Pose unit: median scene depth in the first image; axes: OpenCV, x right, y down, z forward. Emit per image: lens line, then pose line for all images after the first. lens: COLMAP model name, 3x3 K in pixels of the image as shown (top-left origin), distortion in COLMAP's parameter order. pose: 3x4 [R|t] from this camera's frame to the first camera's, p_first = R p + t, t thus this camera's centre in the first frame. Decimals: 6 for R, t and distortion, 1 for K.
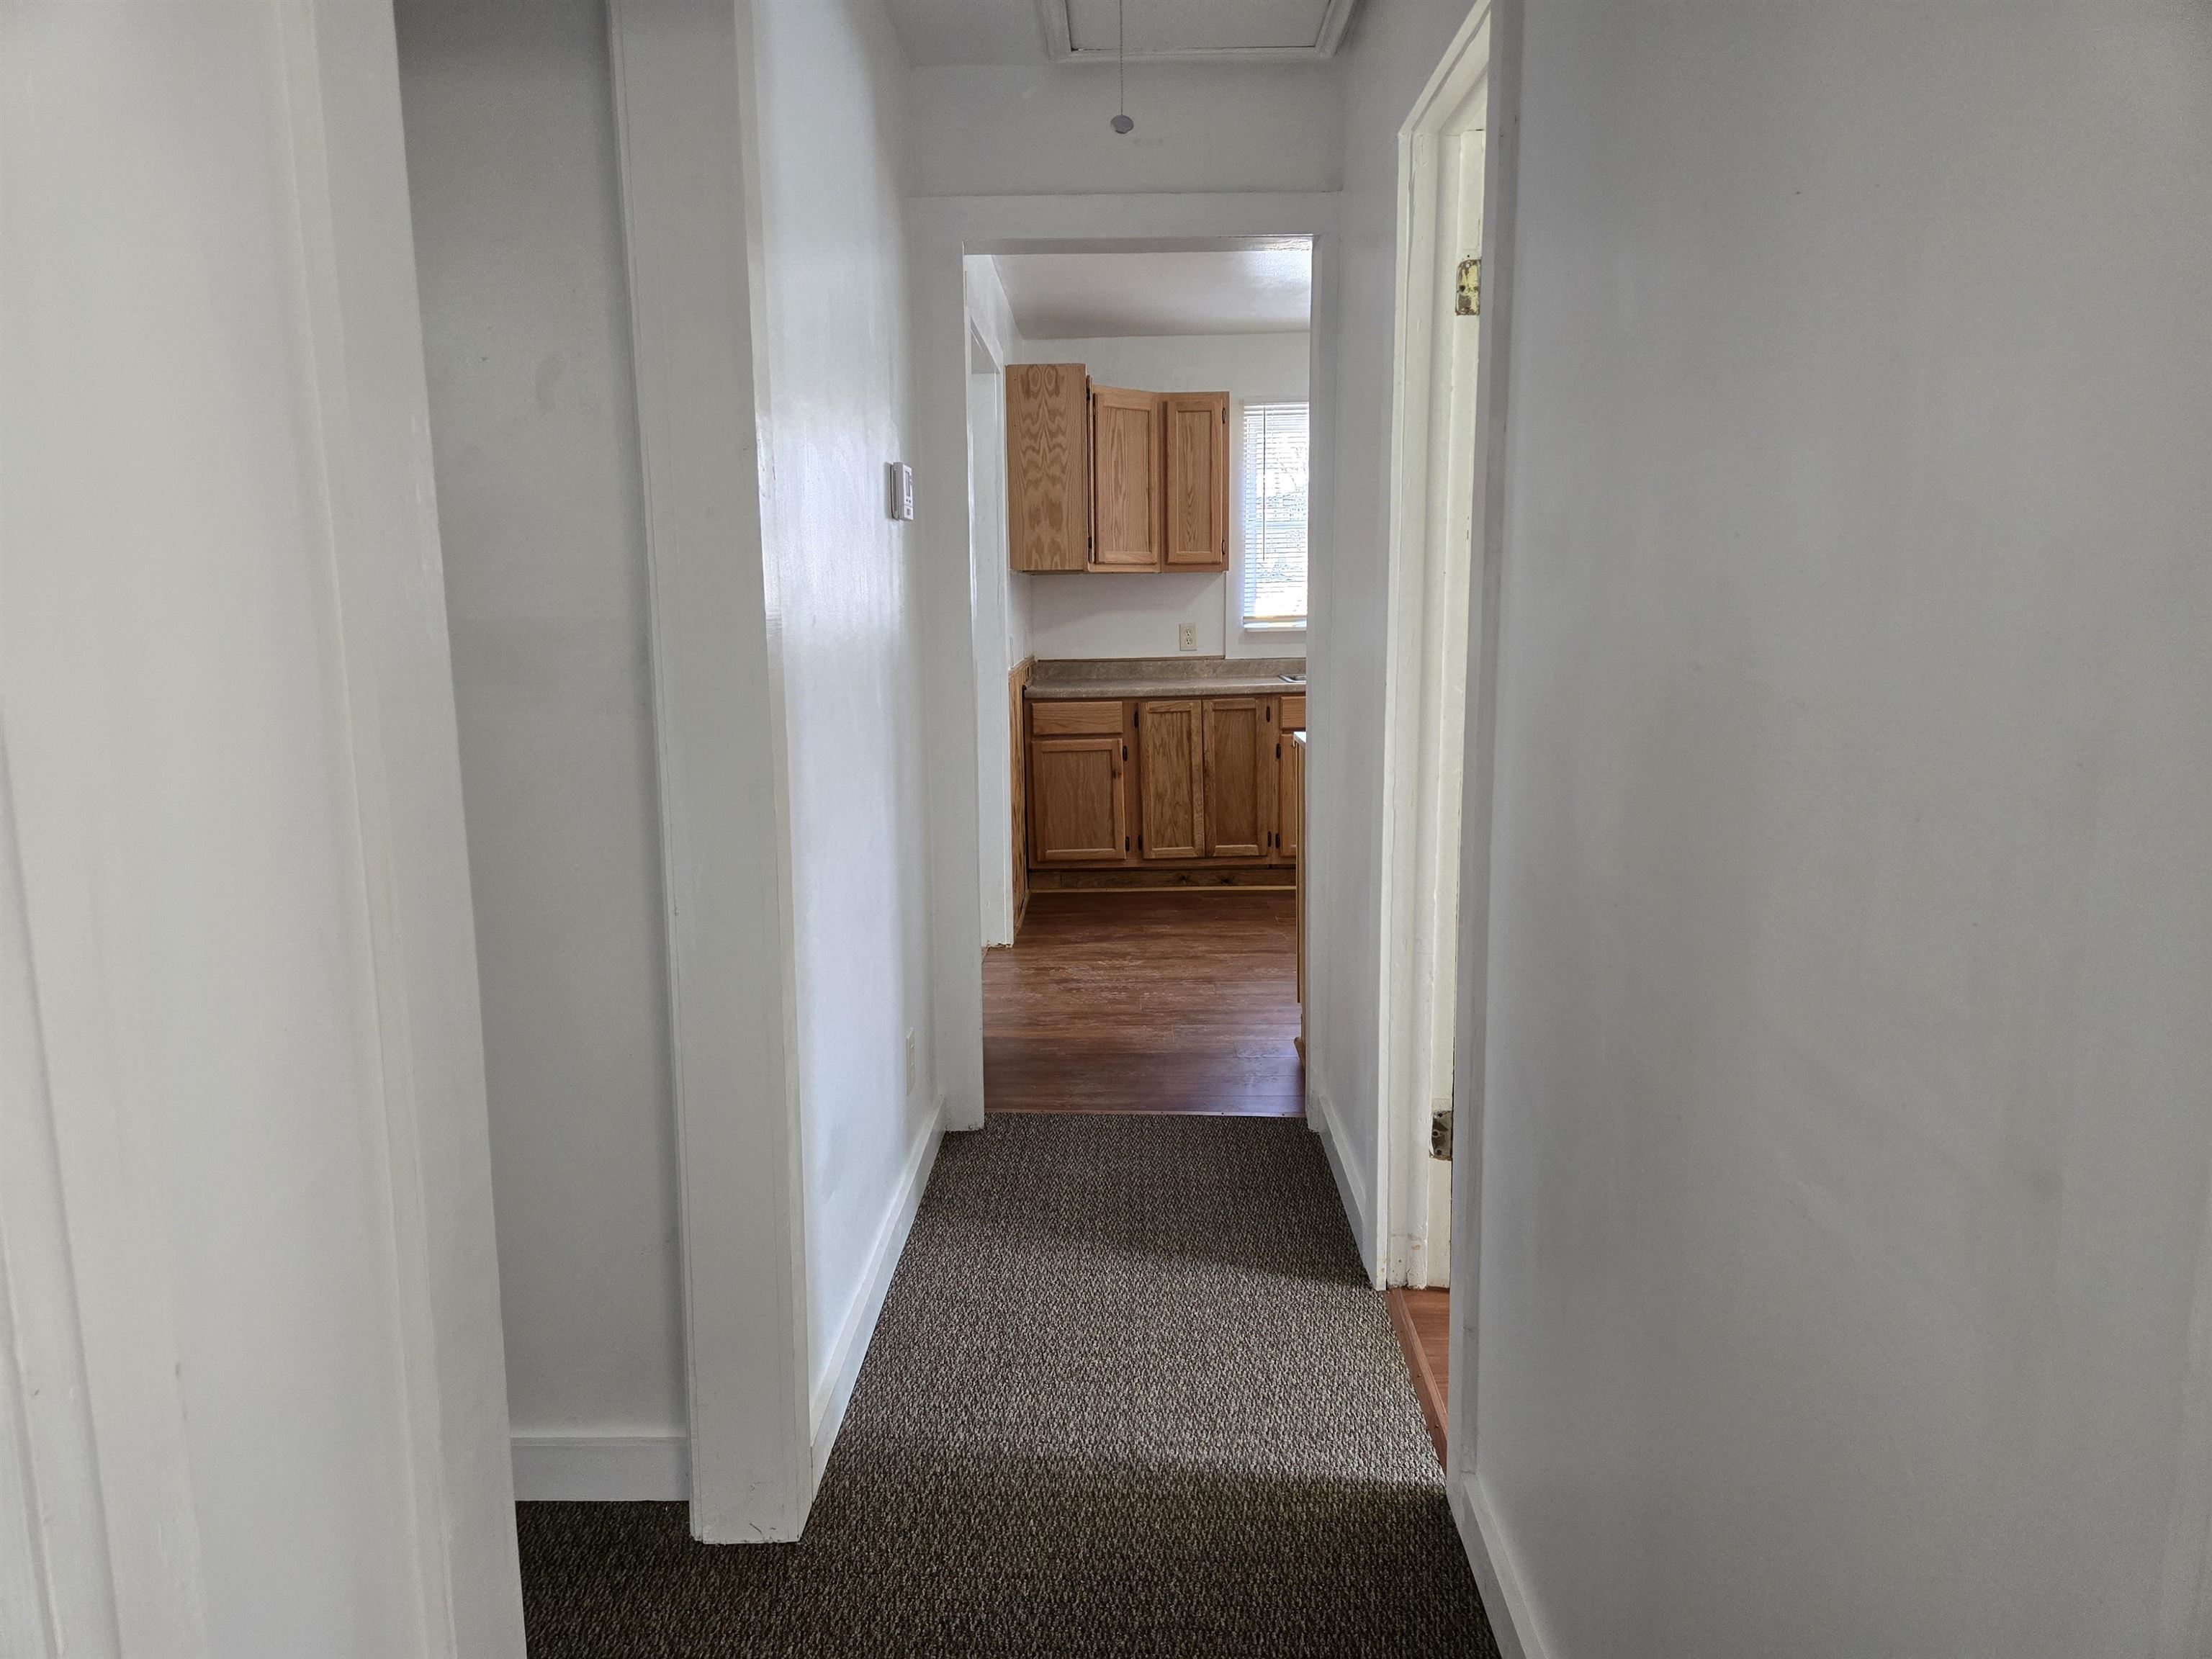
lens RADIAL K [[1490.8, 0, 1106.0], [0, 1490.8, 829.5], [0, 0, 1]] dist [0.065167, -0.056980]
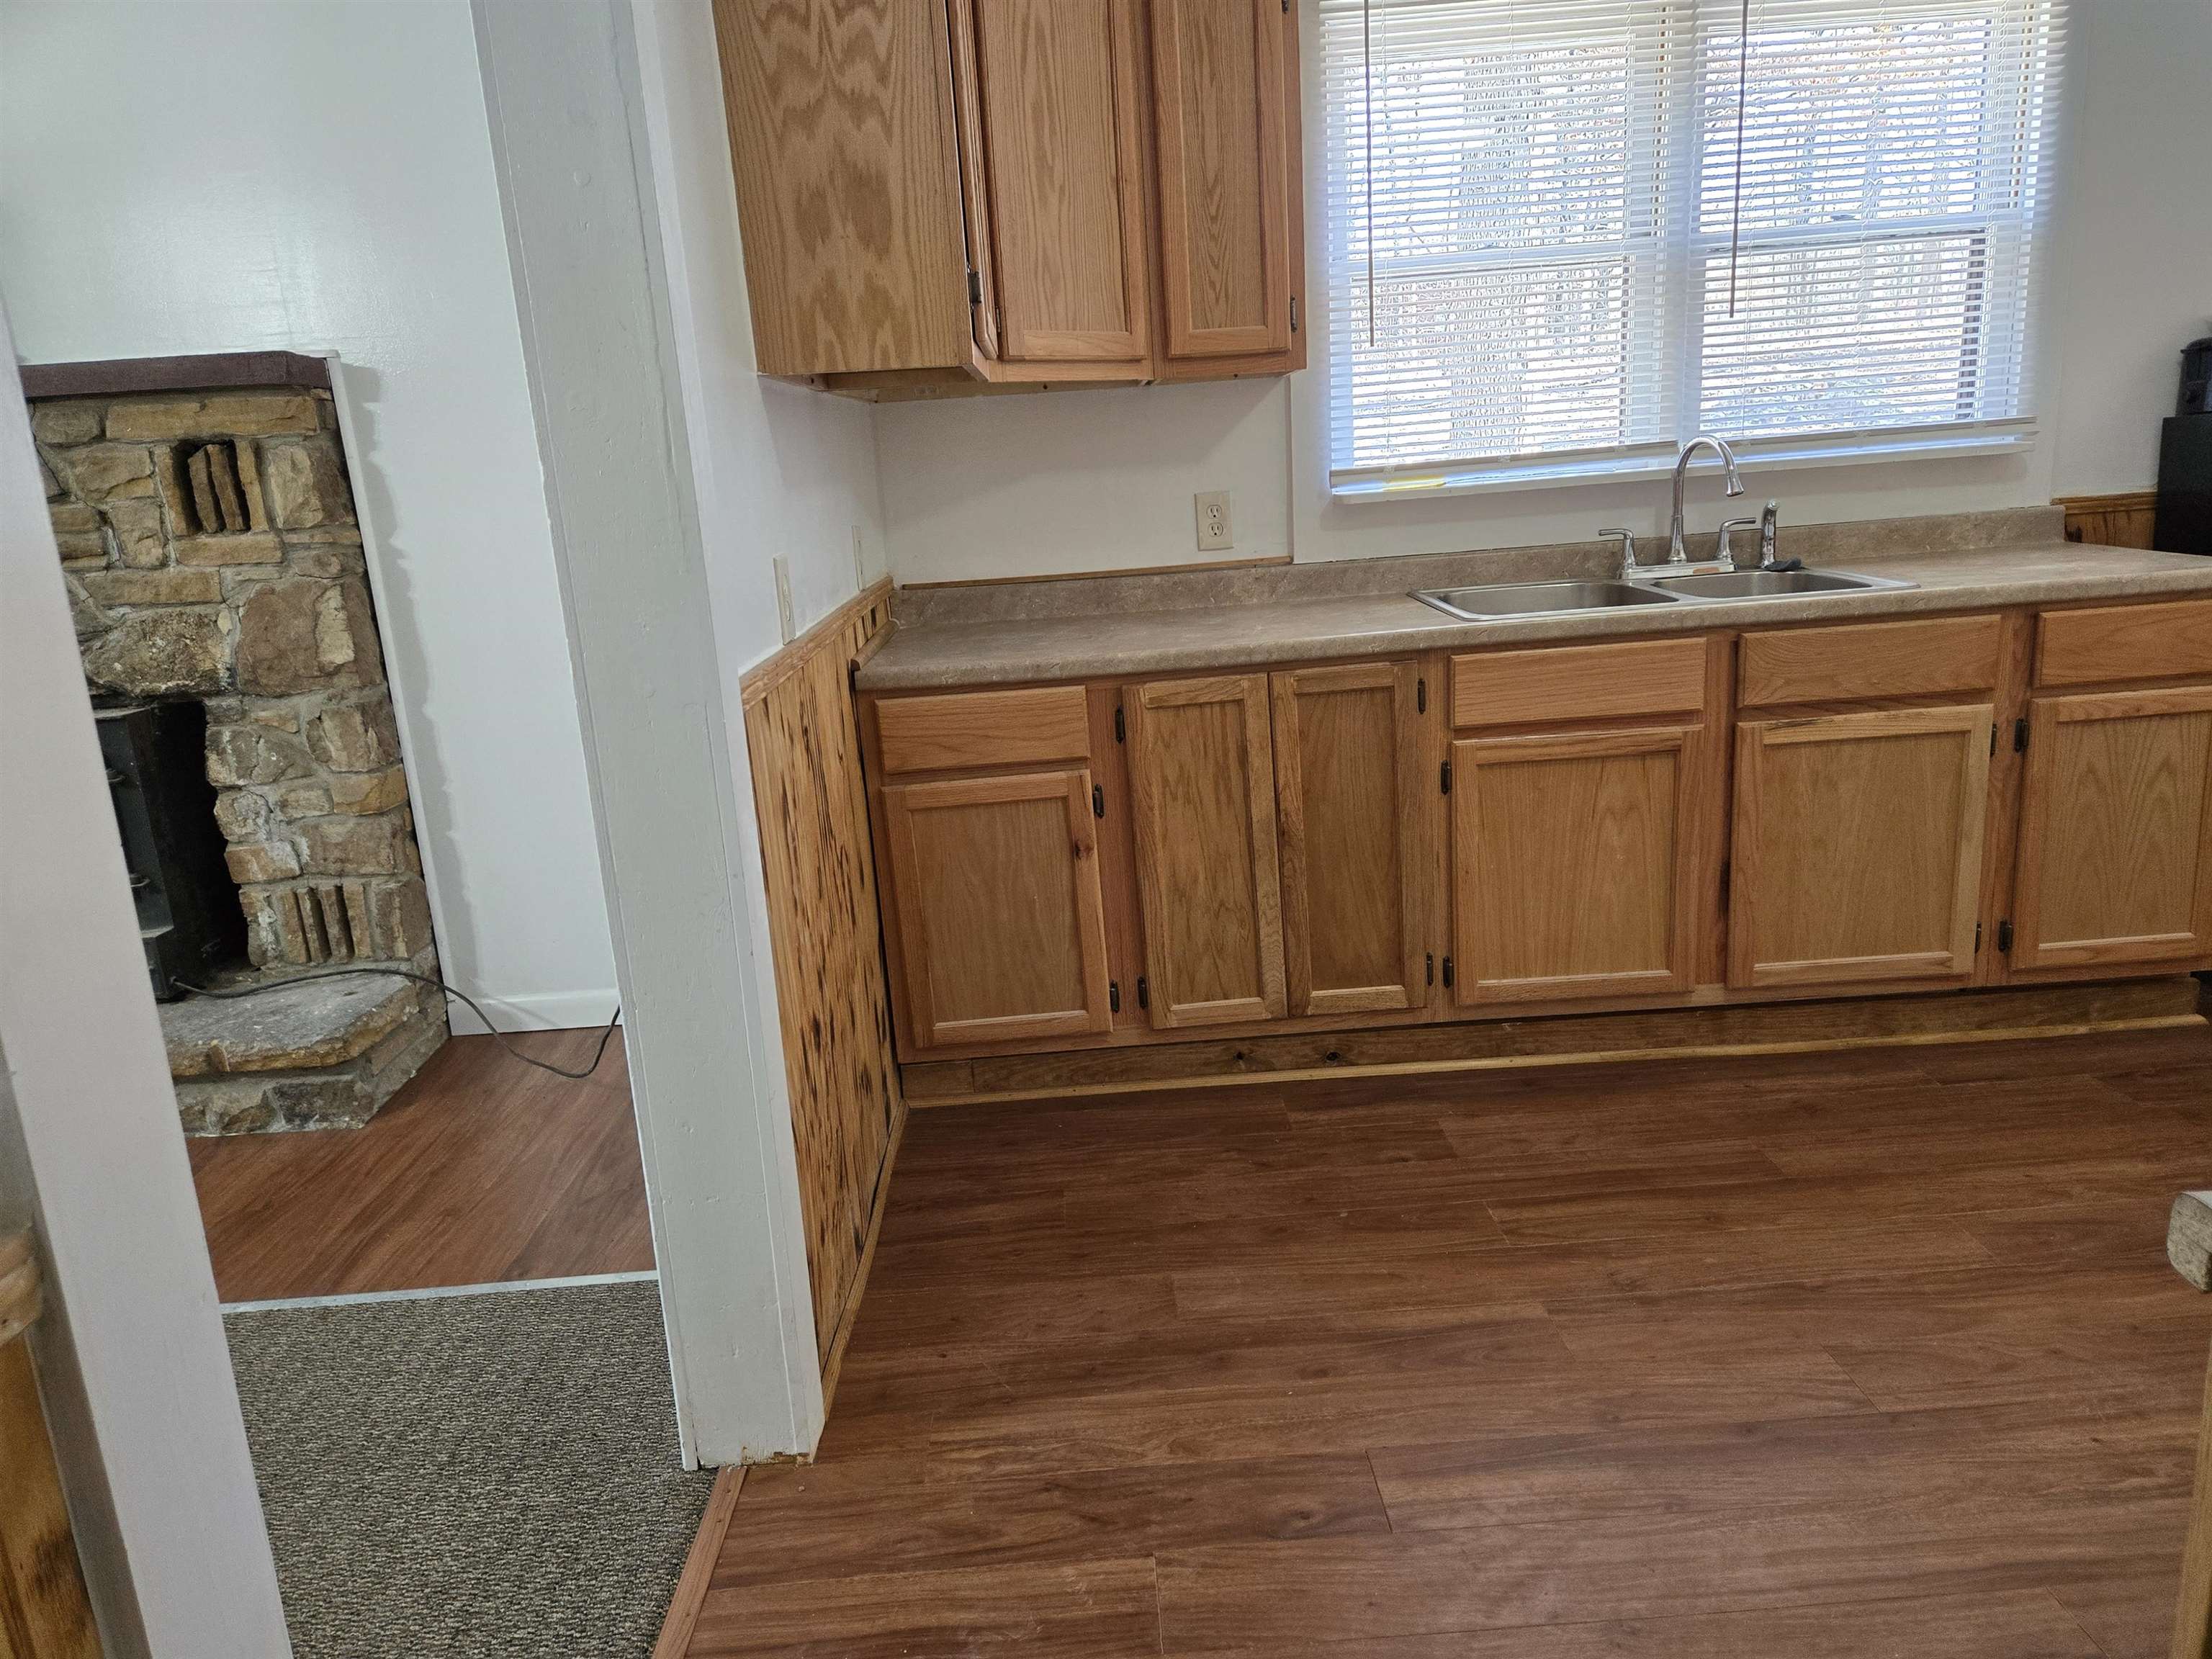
lens RADIAL K [[1525.8, 0, 1131.6], [0, 1525.8, 826.4], [0, 0, 1]] dist [0.046758, -0.004868]
pose [[0.997576, -0.058935, 0.037007, 0.005560], [0.055654, 0.994897, 0.084162, -0.081158], [-0.041778, -0.081898, 0.995765, 0.552094]]
